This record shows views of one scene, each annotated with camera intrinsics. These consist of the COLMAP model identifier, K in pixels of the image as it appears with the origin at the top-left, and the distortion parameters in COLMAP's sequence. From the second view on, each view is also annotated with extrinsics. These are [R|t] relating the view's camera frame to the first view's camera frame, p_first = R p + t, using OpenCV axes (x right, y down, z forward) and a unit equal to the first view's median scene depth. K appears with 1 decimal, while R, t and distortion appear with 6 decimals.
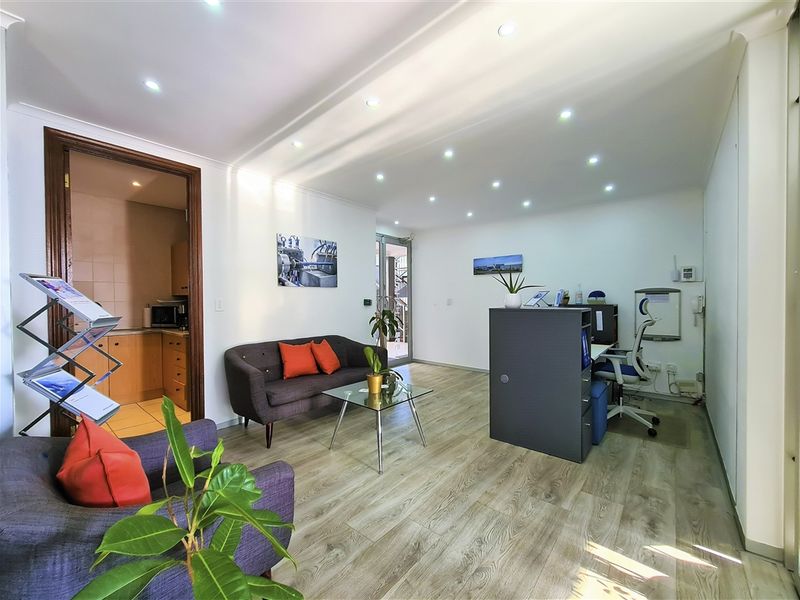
lens RADIAL K [[330.0, 0, 399.6], [0, 330.0, 301.8], [0, 0, 1]] dist [-0.000729, 0.000369]
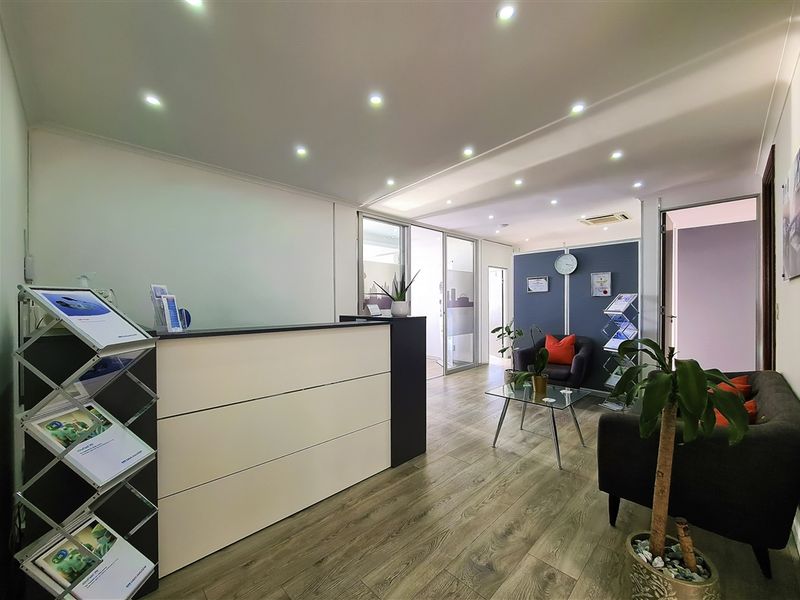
lens RADIAL K [[330.0, 0, 400.2], [0, 330.0, 302.9], [0, 0, 1]] dist [-0.000729, 0.000369]
pose [[-0.995999, 0.009352, 0.088871, 0.265643], [0.010734, 0.999829, 0.015089, -0.033453], [-0.088715, 0.015983, -0.995929, 2.004514]]
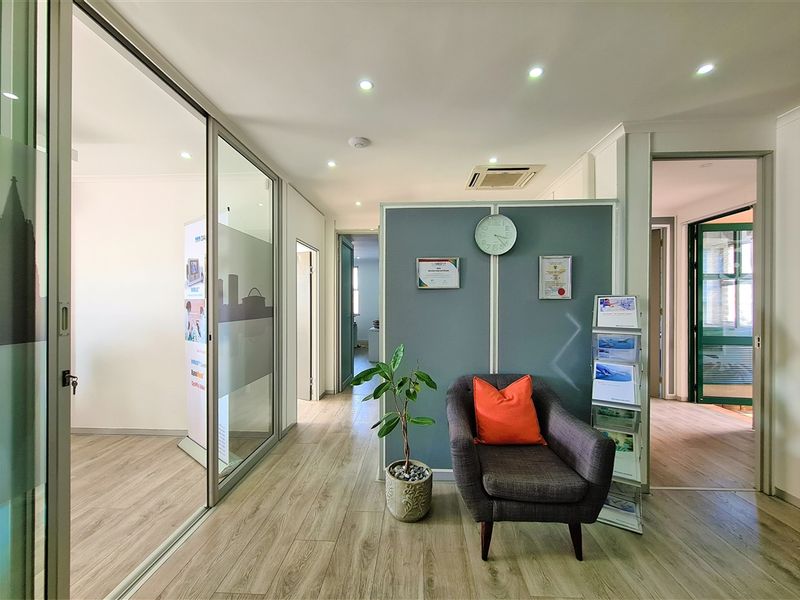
lens RADIAL K [[330.0, 0, 401.9], [0, 330.0, 303.5], [0, 0, 1]] dist [-0.000729, 0.000369]
pose [[-0.796756, 0.005837, -0.604273, 0.282806], [-0.005421, 0.999844, 0.016805, -0.031556], [0.604277, 0.016665, -0.796600, 0.833206]]
